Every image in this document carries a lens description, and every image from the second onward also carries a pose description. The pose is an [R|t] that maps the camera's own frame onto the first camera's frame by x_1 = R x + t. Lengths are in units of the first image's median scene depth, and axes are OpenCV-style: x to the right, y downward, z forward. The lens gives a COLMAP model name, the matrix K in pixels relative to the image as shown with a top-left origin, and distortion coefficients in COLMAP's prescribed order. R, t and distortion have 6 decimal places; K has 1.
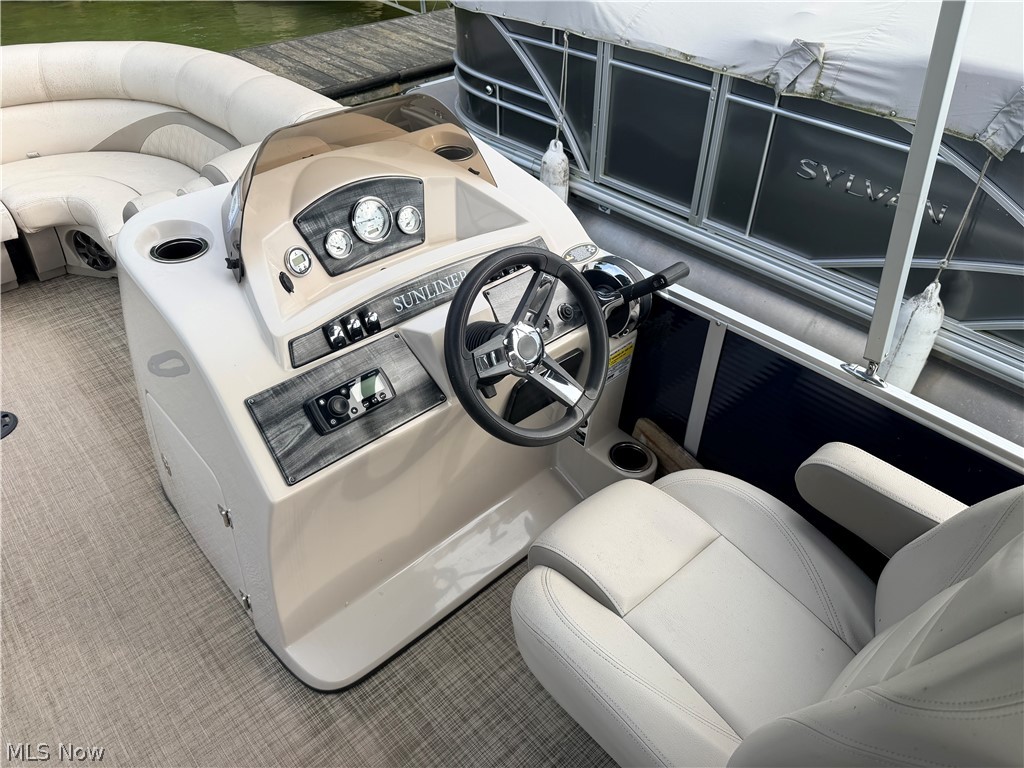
lens RADIAL K [[736.9, 0, 545.2], [0, 736.9, 353.7], [0, 0, 1]] dist [0.033172, -0.038227]
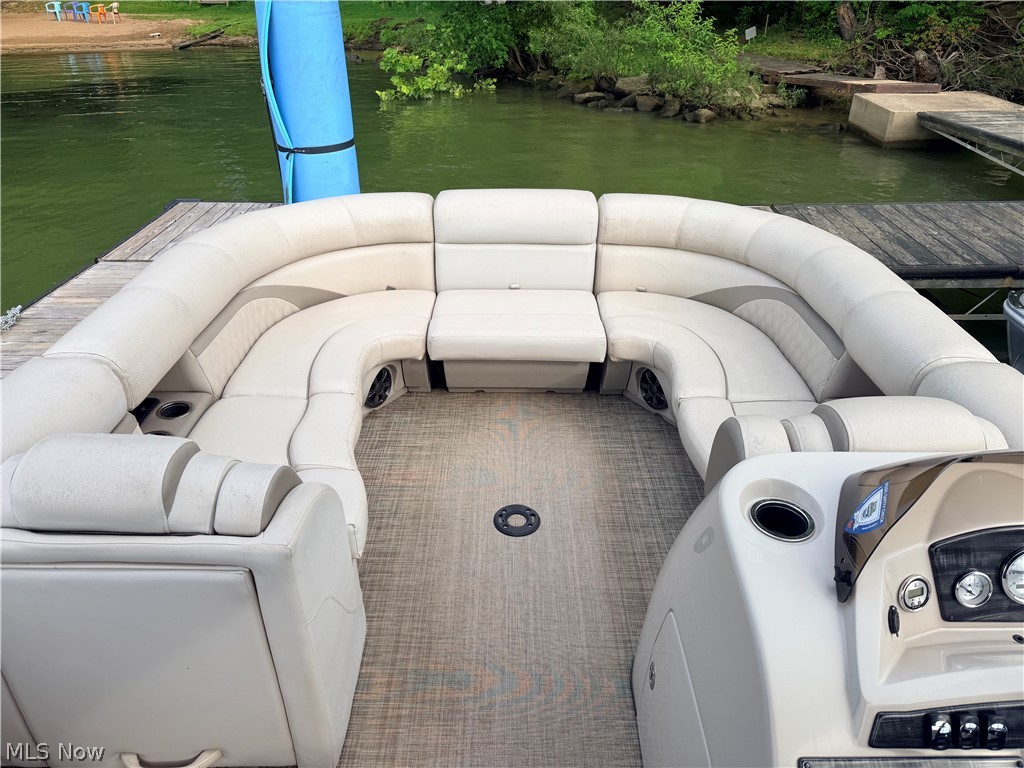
lens RADIAL K [[736.9, 0, 517.8], [0, 736.9, 376.0], [0, 0, 1]] dist [0.033172, -0.038227]
pose [[0.738854, 0.336322, -0.583937, -0.153343], [-0.396364, 0.917695, 0.027033, -0.112042], [0.544968, 0.211479, 0.811349, 0.045855]]
